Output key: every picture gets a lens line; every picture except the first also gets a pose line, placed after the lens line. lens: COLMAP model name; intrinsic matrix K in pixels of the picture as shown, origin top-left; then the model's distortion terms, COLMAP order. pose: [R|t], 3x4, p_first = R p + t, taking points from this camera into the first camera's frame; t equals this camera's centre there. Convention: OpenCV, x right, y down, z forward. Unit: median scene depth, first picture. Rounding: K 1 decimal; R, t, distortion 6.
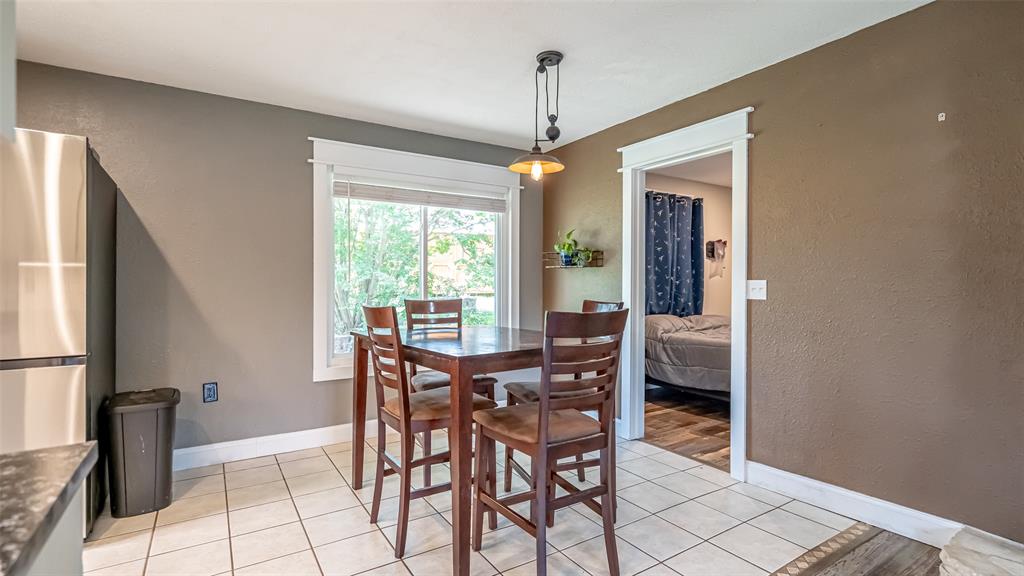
lens RADIAL K [[472.5, 0, 486.4], [0, 472.5, 280.6], [0, 0, 1]] dist [-0.002987, -0.000393]
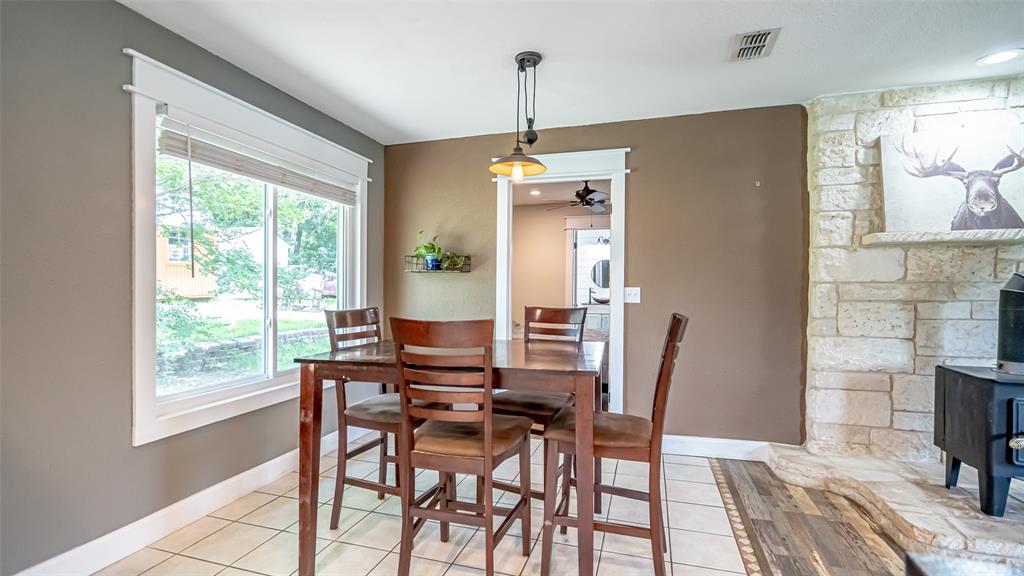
lens RADIAL K [[472.5, 0, 511.8], [0, 472.5, 290.7], [0, 0, 1]] dist [-0.002987, -0.000393]
pose [[0.757450, 0.002051, 0.652890, -0.480355], [-0.009424, 0.999925, 0.007791, 0.000775], [-0.652826, -0.012054, 0.757412, 0.253675]]
